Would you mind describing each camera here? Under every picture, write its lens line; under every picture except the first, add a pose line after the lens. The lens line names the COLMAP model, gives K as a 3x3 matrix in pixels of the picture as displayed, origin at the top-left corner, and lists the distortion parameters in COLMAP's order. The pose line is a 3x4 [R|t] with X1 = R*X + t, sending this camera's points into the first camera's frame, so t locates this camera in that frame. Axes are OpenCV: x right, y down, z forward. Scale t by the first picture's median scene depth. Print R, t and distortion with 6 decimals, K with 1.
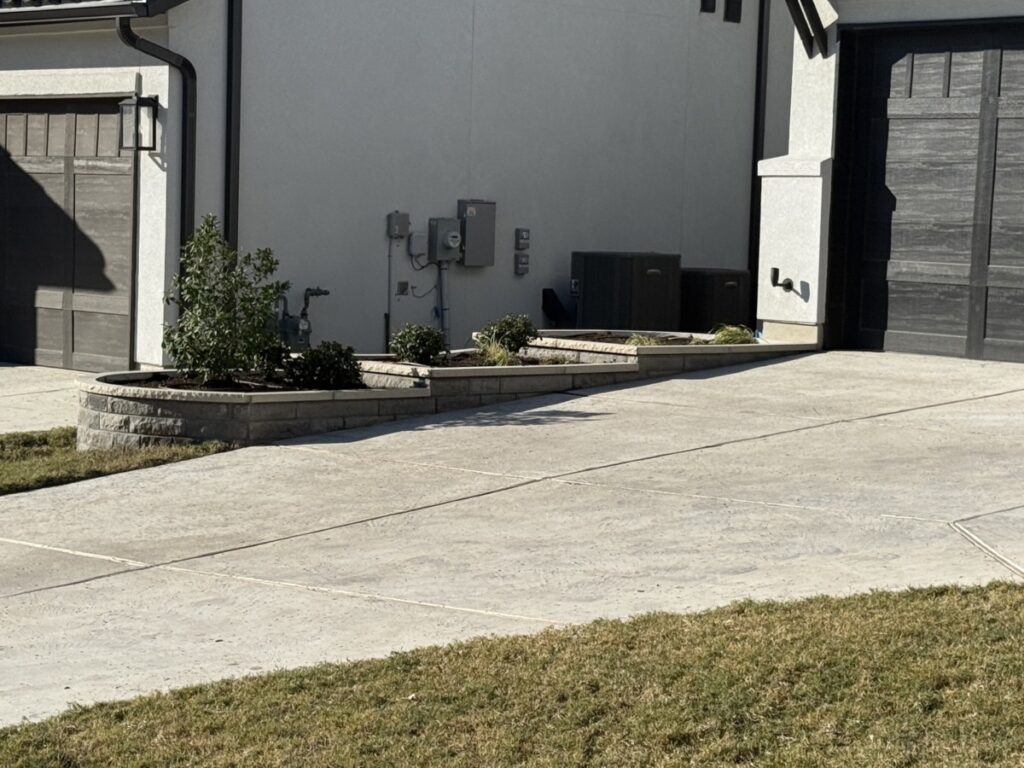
lens RADIAL K [[2389.6, 0, 514.2], [0, 2389.6, 384.8], [0, 0, 1]] dist [-0.050666, 0.000000]
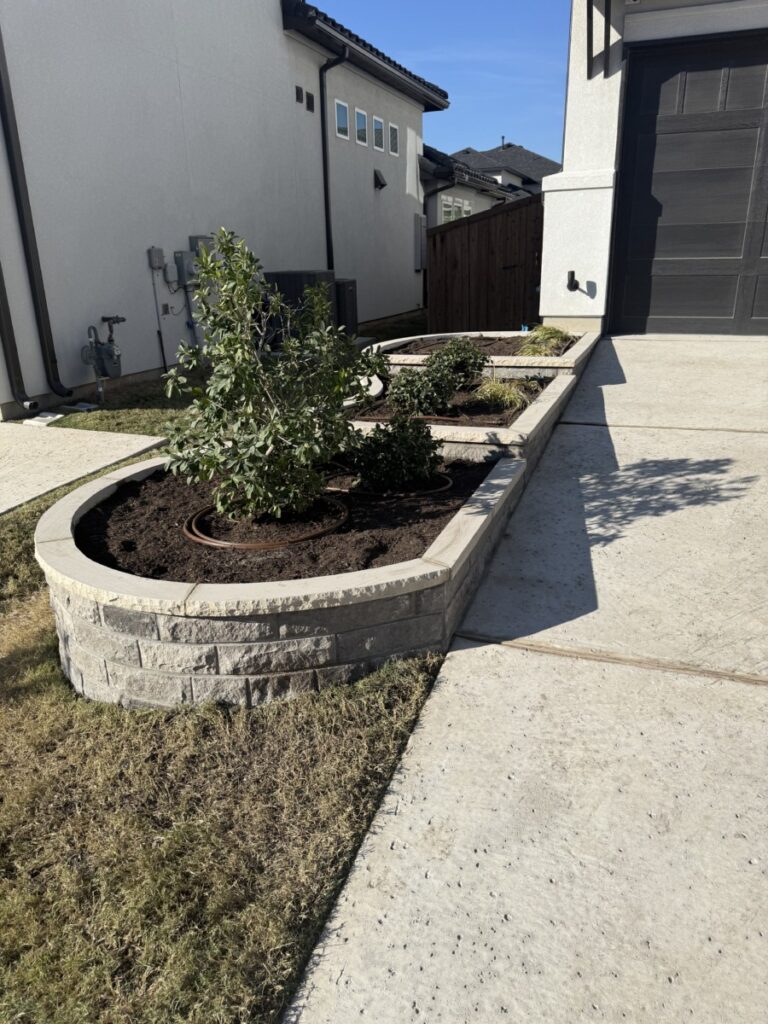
lens RADIAL K [[743.8, 0, 377.5], [0, 743.8, 511.6], [0, 0, 1]] dist [0.010175, -0.019591]
pose [[0.896182, -0.193658, 0.399193, -0.153568], [0.083511, 0.957260, 0.276909, -0.045575], [-0.435757, -0.214824, 0.874052, 0.693631]]
